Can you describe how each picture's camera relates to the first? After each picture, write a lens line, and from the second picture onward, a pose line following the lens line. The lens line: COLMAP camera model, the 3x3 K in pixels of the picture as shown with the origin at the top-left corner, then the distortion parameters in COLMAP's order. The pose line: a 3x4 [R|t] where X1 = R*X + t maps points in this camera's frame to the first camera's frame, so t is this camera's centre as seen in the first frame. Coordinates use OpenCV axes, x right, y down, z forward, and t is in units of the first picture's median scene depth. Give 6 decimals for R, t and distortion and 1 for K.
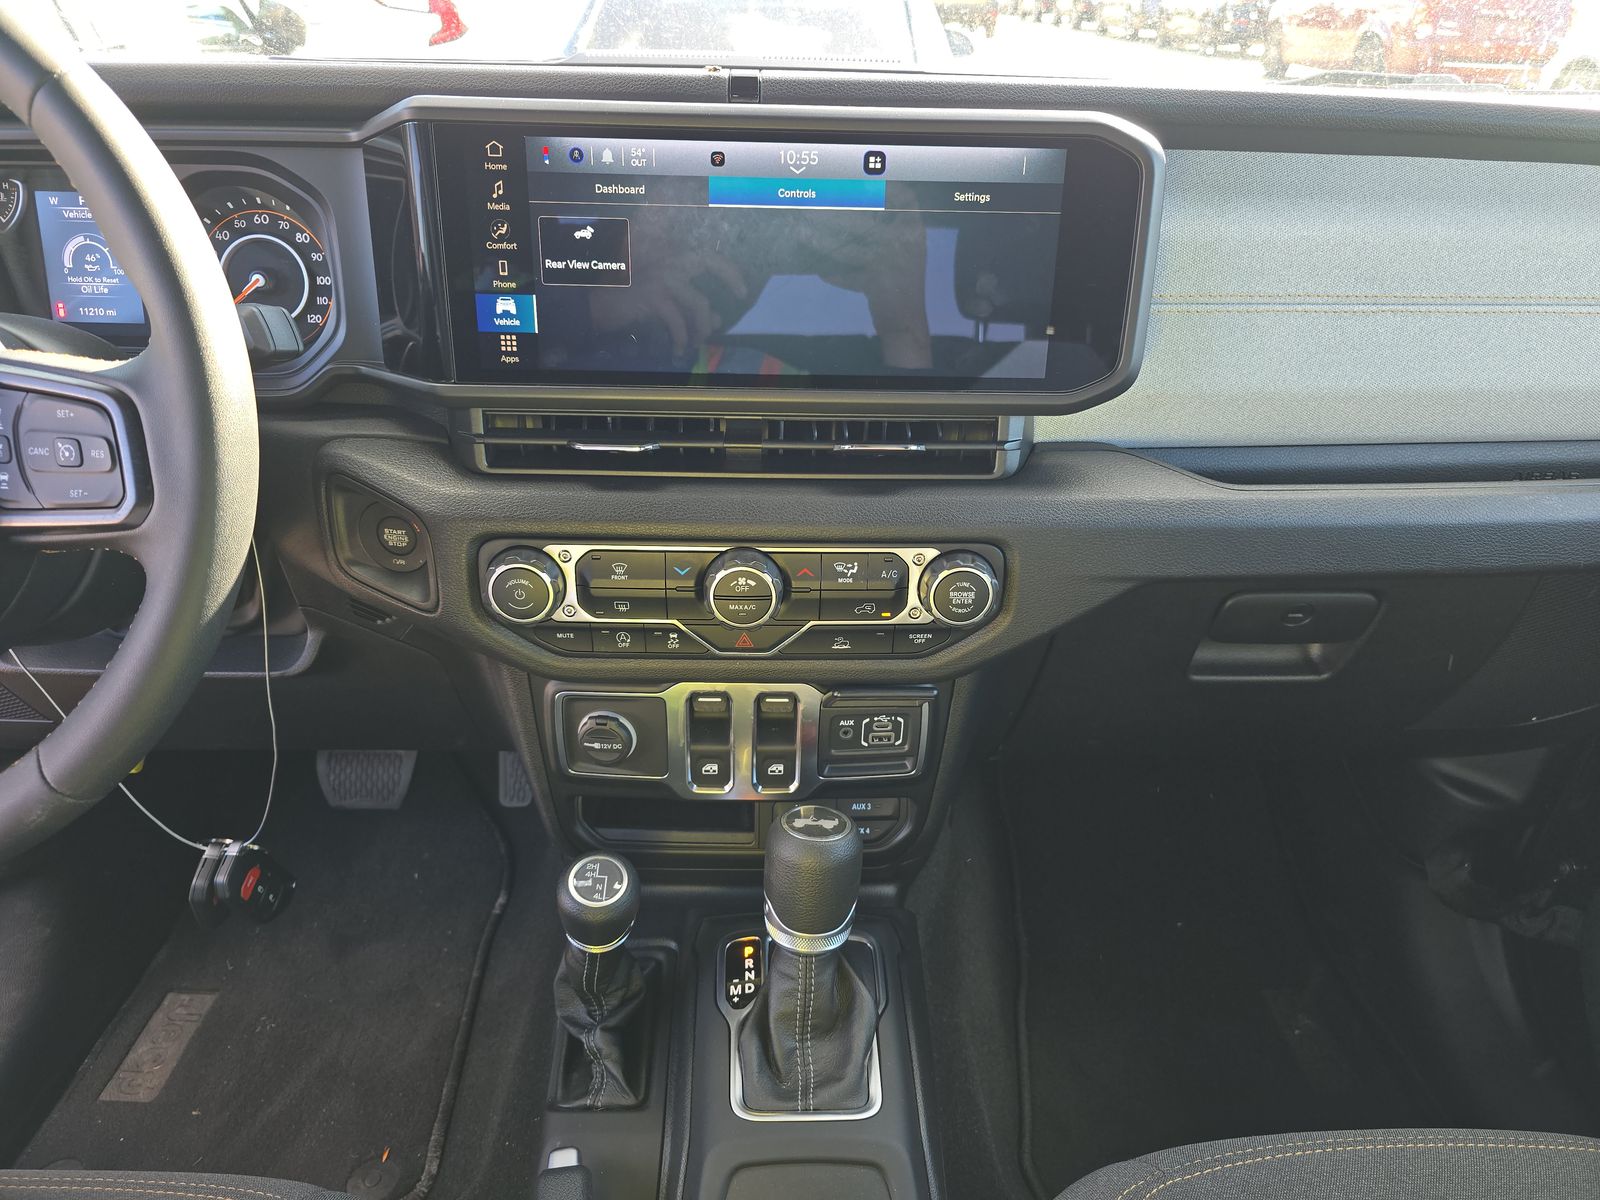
lens RADIAL K [[1083.3, 0, 800.0], [0, 1083.3, 600.0], [0, 0, 1]] dist [0.002837, -0.029346]
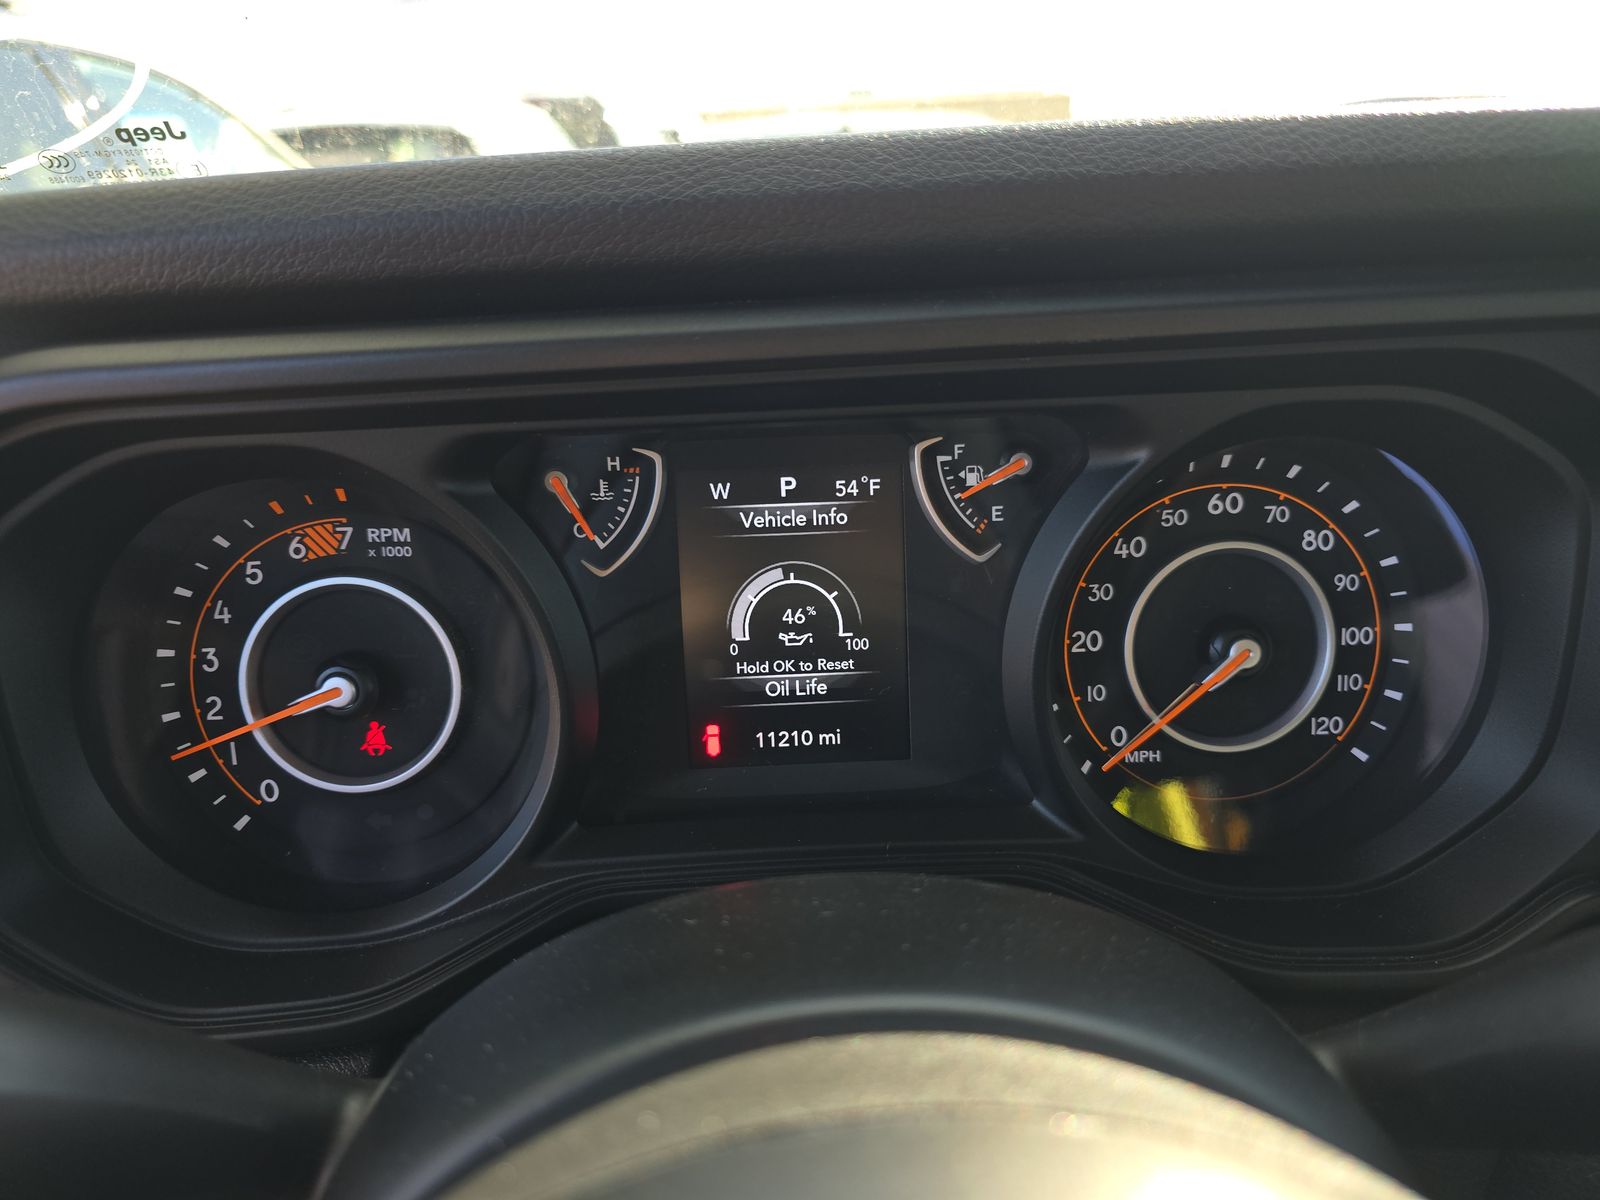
lens RADIAL K [[1083.3, 0, 800.0], [0, 1083.3, 600.0], [0, 0, 1]] dist [0.002837, -0.029346]
pose [[0.997404, -0.066665, -0.027221, -0.654044], [0.061564, 0.985543, -0.157846, -0.261064], [0.037350, 0.155761, 0.987088, 0.589854]]
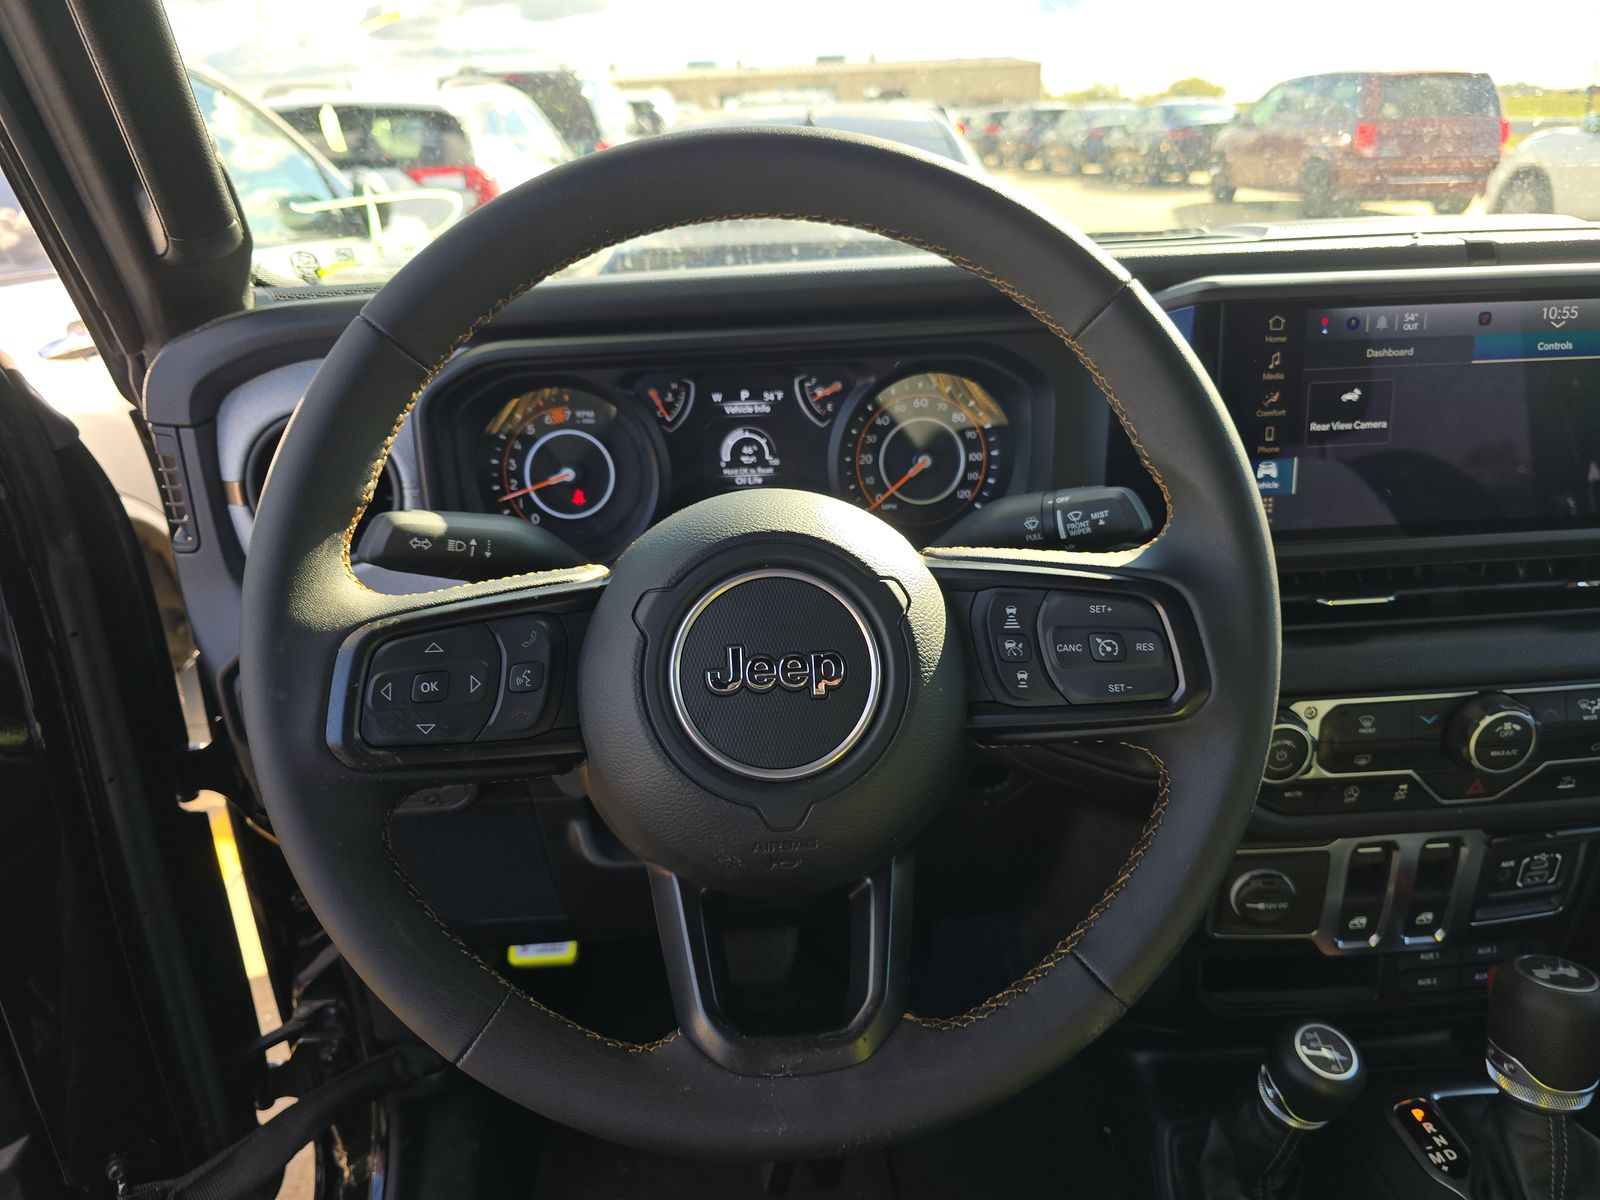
lens RADIAL K [[1083.3, 0, 800.0], [0, 1083.3, 600.0], [0, 0, 1]] dist [0.002837, -0.029346]
pose [[0.997655, -0.068030, -0.007511, -0.620467], [0.066555, 0.989864, -0.125461, -0.046055], [0.015970, 0.124667, 0.992070, 0.000354]]
